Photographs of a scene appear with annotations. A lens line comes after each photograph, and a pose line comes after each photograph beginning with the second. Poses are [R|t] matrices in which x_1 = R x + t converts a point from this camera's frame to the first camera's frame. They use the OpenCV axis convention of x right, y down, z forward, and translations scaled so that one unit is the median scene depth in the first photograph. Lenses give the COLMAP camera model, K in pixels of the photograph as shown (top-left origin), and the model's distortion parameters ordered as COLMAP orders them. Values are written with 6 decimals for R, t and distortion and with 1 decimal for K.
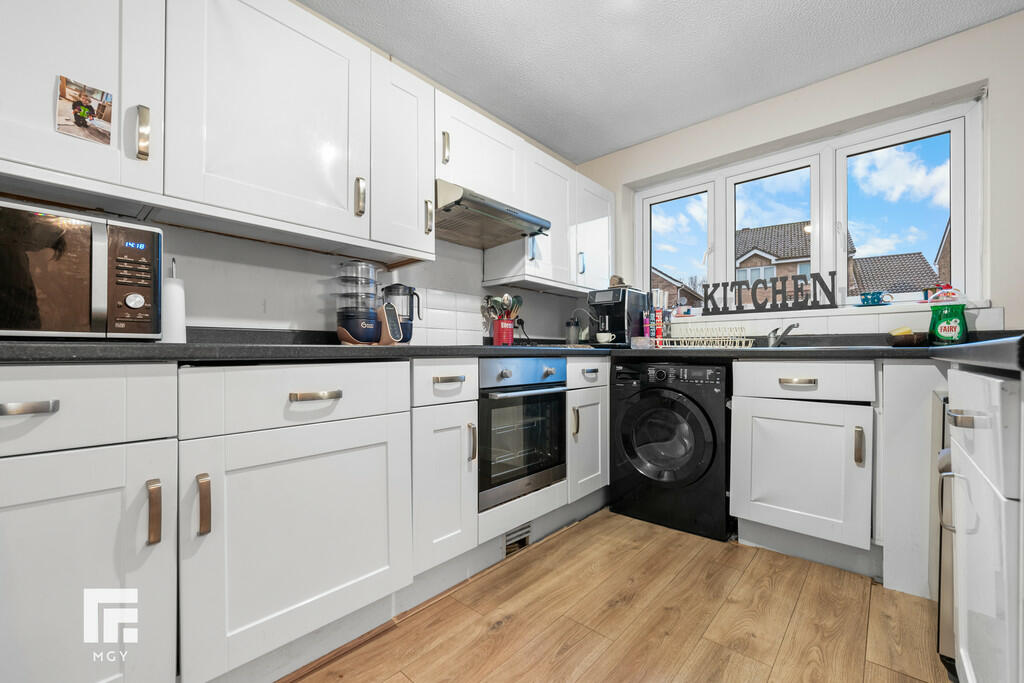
lens RADIAL K [[418.8, 0, 506.1], [0, 418.8, 350.6], [0, 0, 1]] dist [-0.001765, -0.000977]
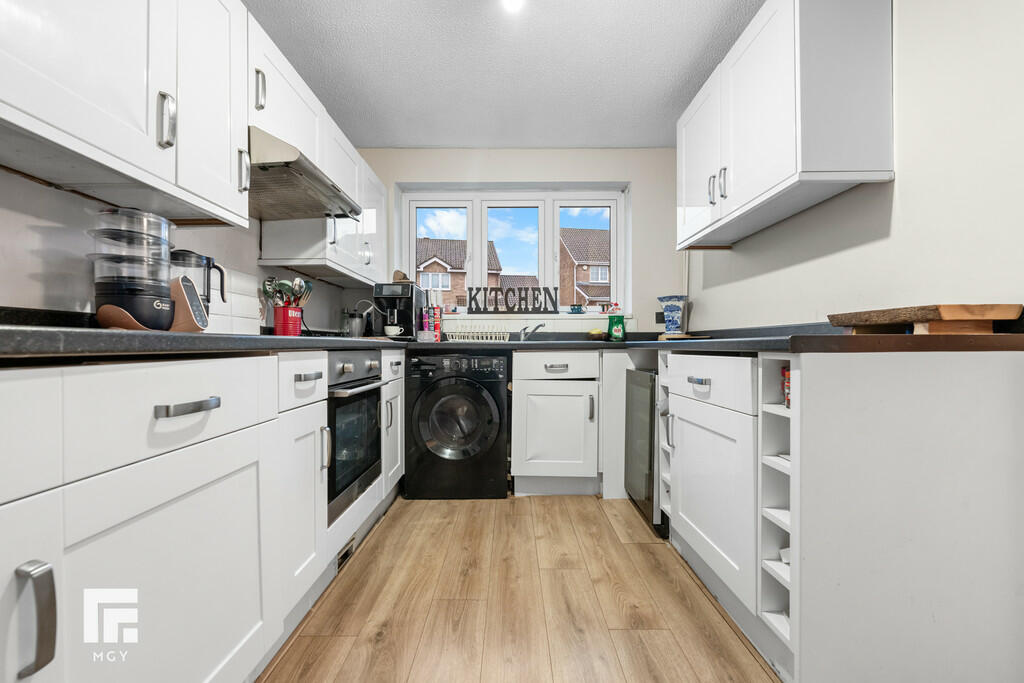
lens RADIAL K [[418.8, 0, 504.4], [0, 418.8, 342.1], [0, 0, 1]] dist [-0.001765, -0.000977]
pose [[0.742125, 0.006165, 0.670233, -0.334890], [-0.002937, 0.999978, -0.005945, 0.002779], [-0.670255, 0.002444, 0.742127, 0.090594]]
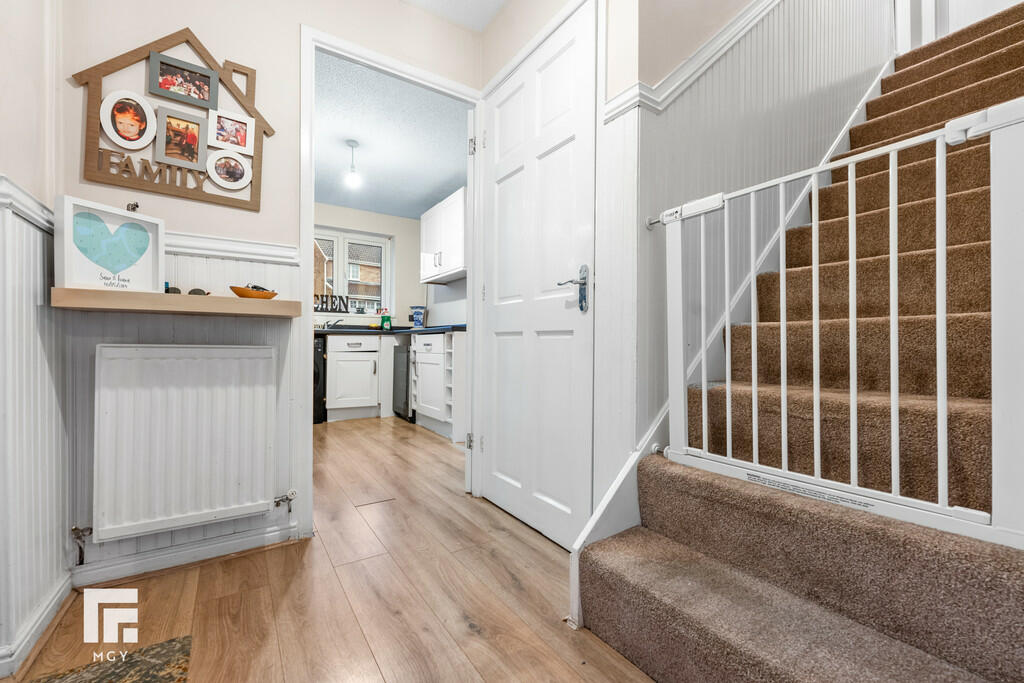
lens RADIAL K [[418.8, 0, 515.6], [0, 418.8, 342.7], [0, 0, 1]] dist [-0.001765, -0.000977]
pose [[0.227253, 0.005303, 0.973821, -1.352562], [-0.005793, 0.999975, -0.004094, 0.067611], [-0.973818, -0.004711, 0.227278, -0.418054]]
